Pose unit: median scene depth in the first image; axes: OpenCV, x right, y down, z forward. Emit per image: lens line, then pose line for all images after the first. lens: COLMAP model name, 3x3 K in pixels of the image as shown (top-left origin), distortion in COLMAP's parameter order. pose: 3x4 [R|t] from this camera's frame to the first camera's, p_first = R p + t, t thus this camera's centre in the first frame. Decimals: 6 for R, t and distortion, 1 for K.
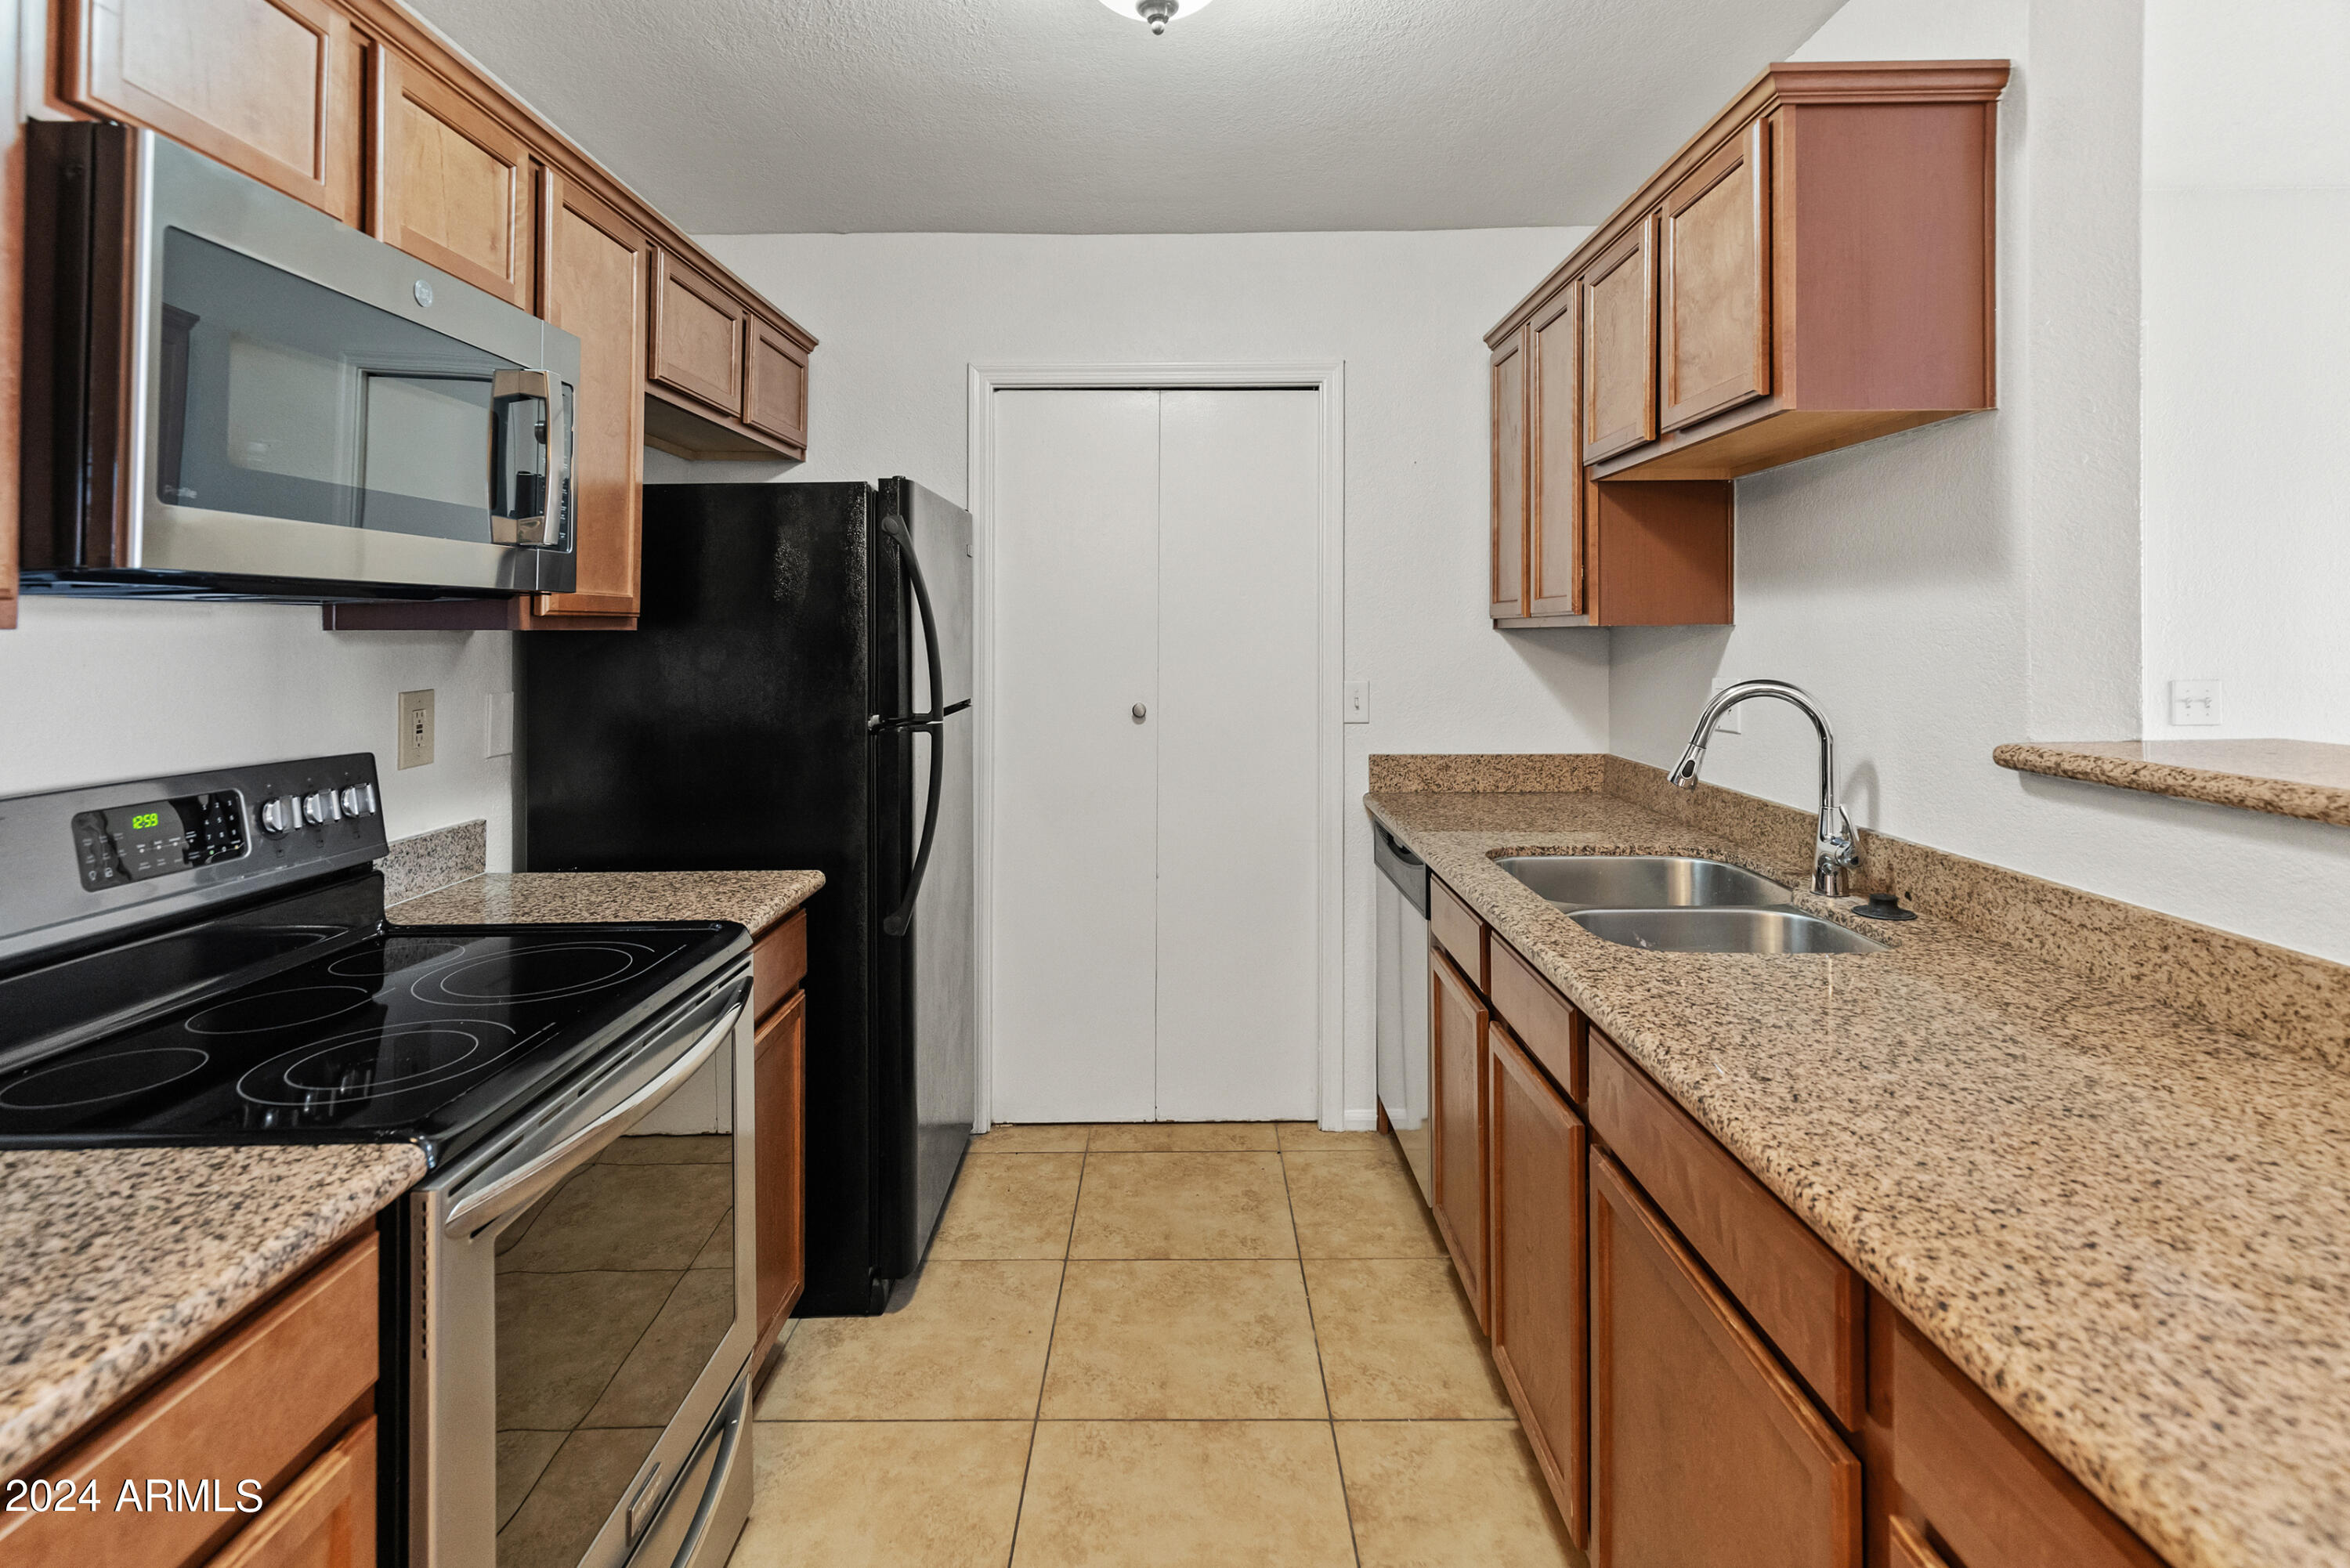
lens RADIAL K [[1142.3, 0, 1171.0], [0, 1142.3, 628.7], [0, 0, 1]] dist [0.011004, -0.000291]
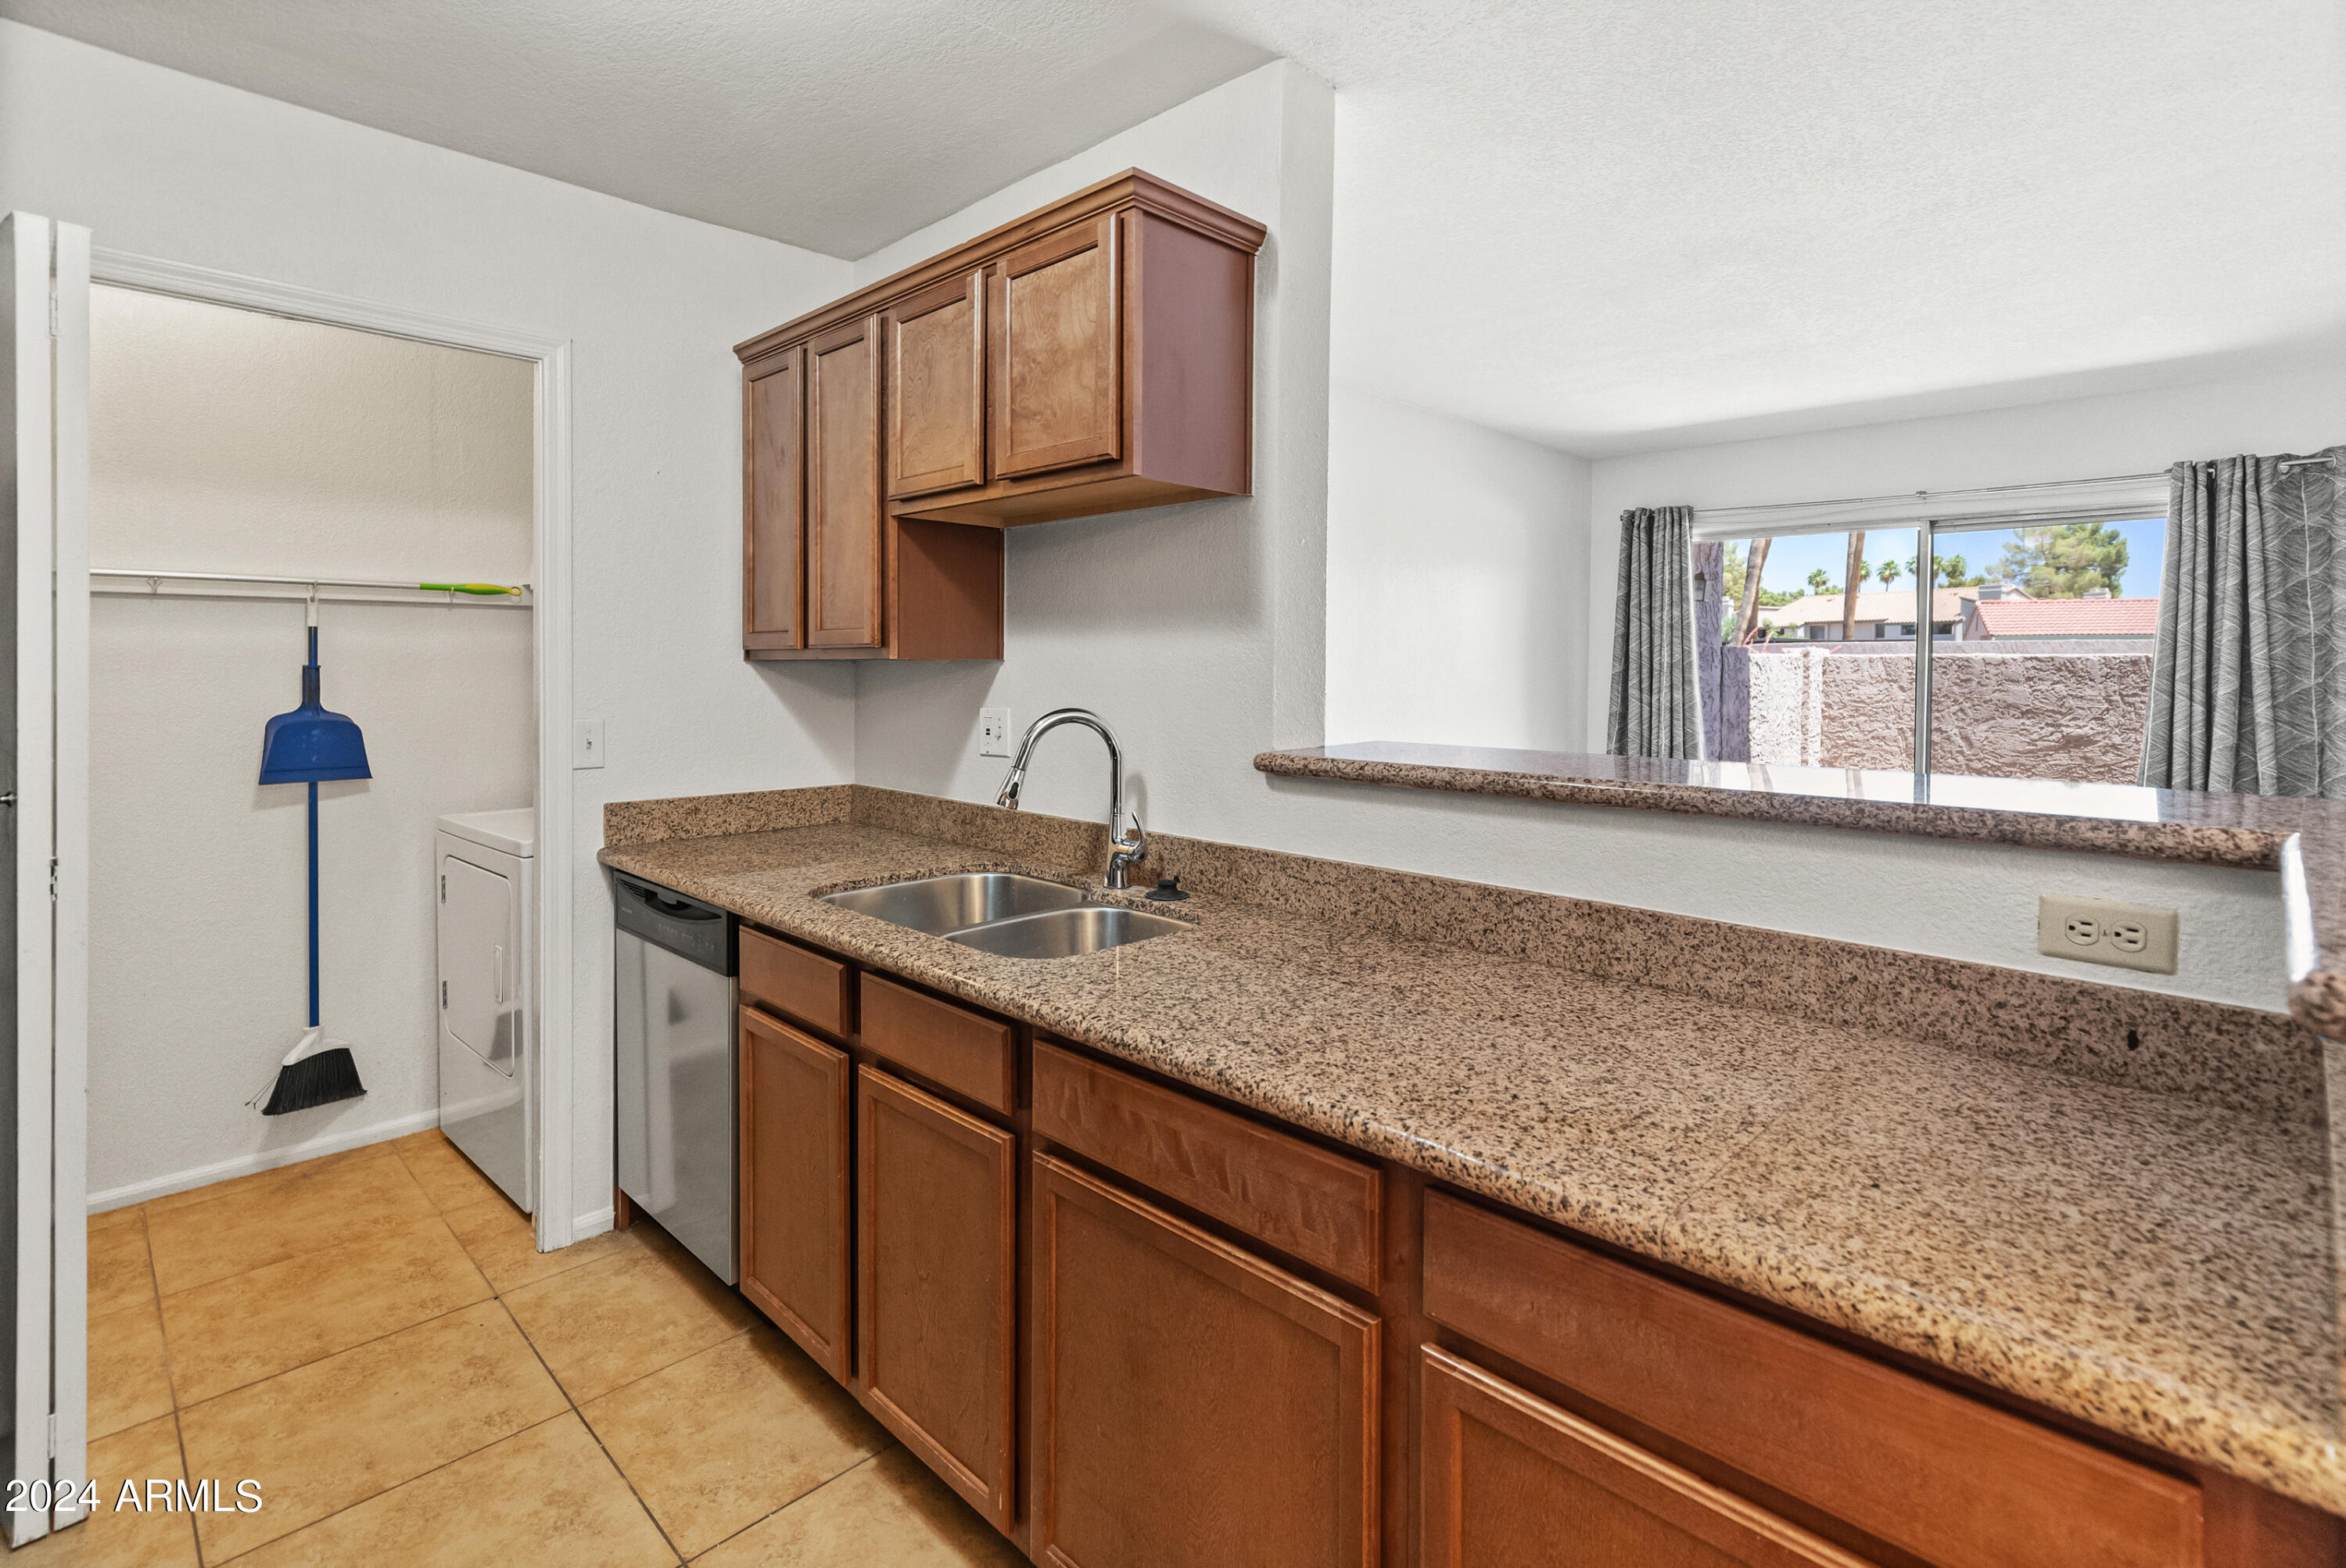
lens RADIAL K [[1117.1, 0, 1177.6], [0, 1117.1, 696.0], [0, 0, 1]] dist [0.014156, -0.000394]
pose [[0.695991, -0.009422, 0.717988, -0.216277], [-0.011410, 0.999643, 0.024179, 0.004503], [-0.717960, -0.025020, 0.695635, 0.154845]]
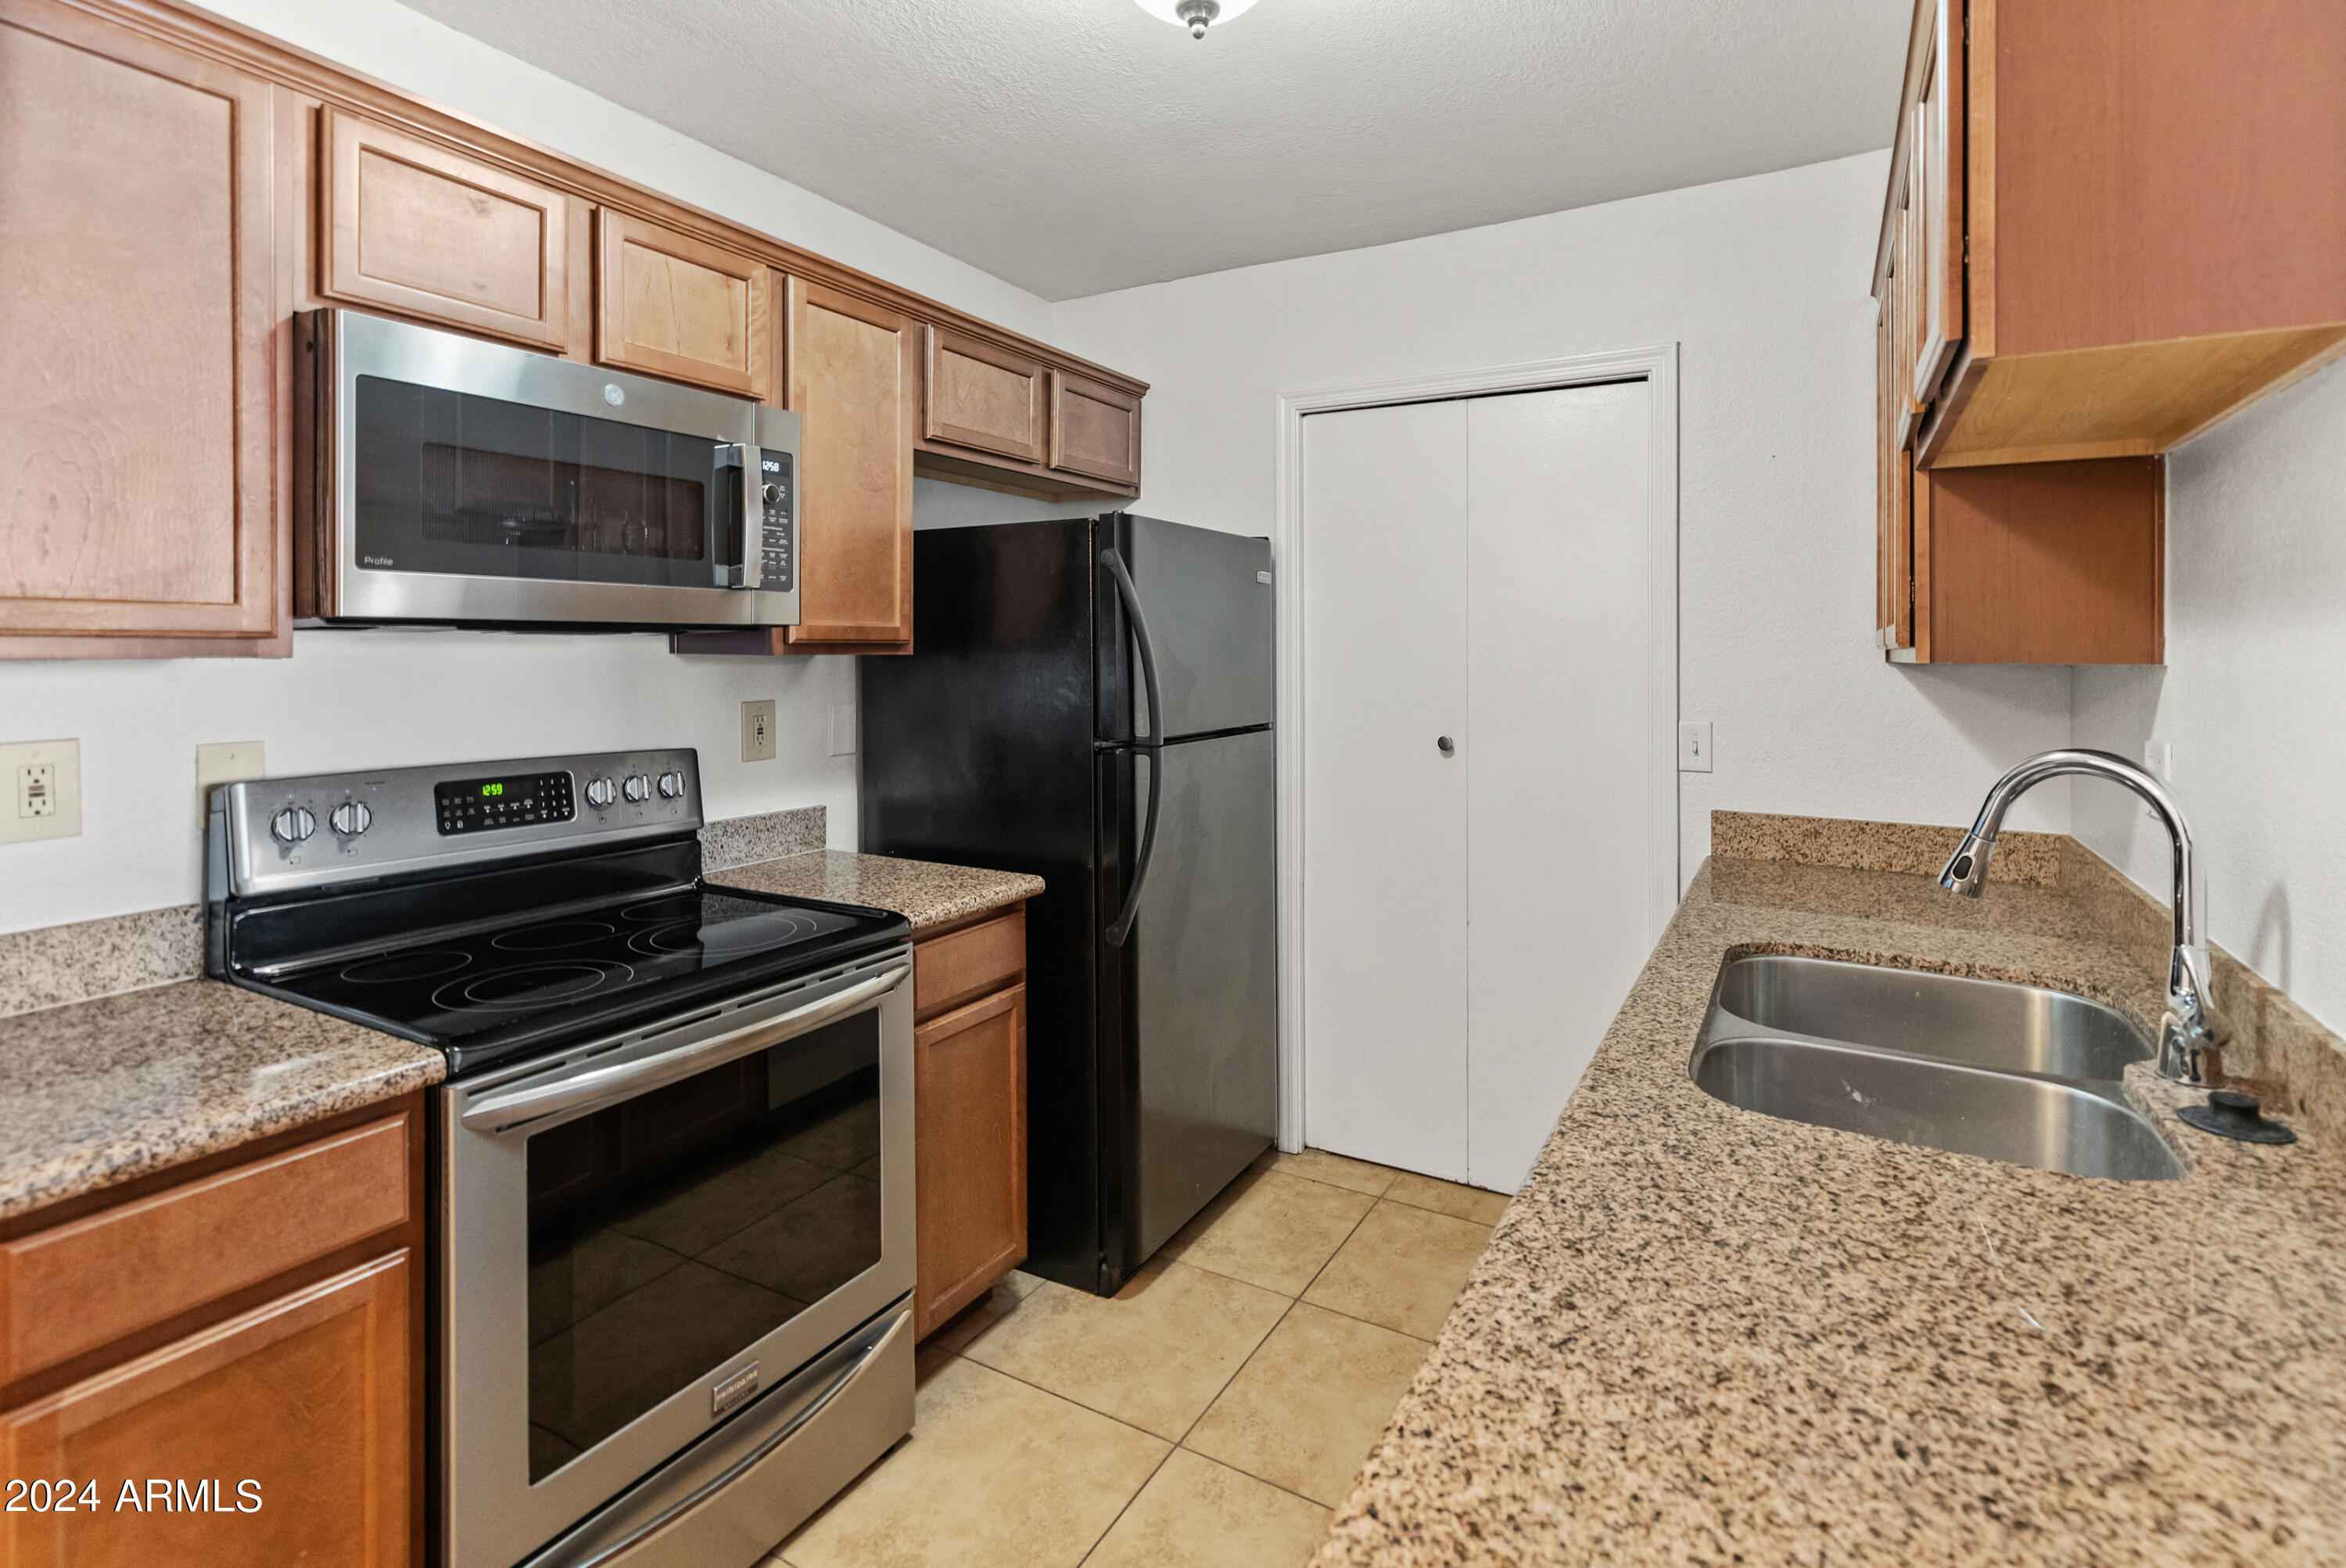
lens RADIAL K [[1119.0, 0, 1208.3], [0, 1119.0, 655.6], [0, 0, 1]] dist [0.011574, -0.000399]
pose [[0.874098, 0.012498, -0.485589, 0.398963], [-0.008258, 0.999907, 0.010871, -0.014449], [0.485680, -0.005492, 0.874120, 0.163951]]
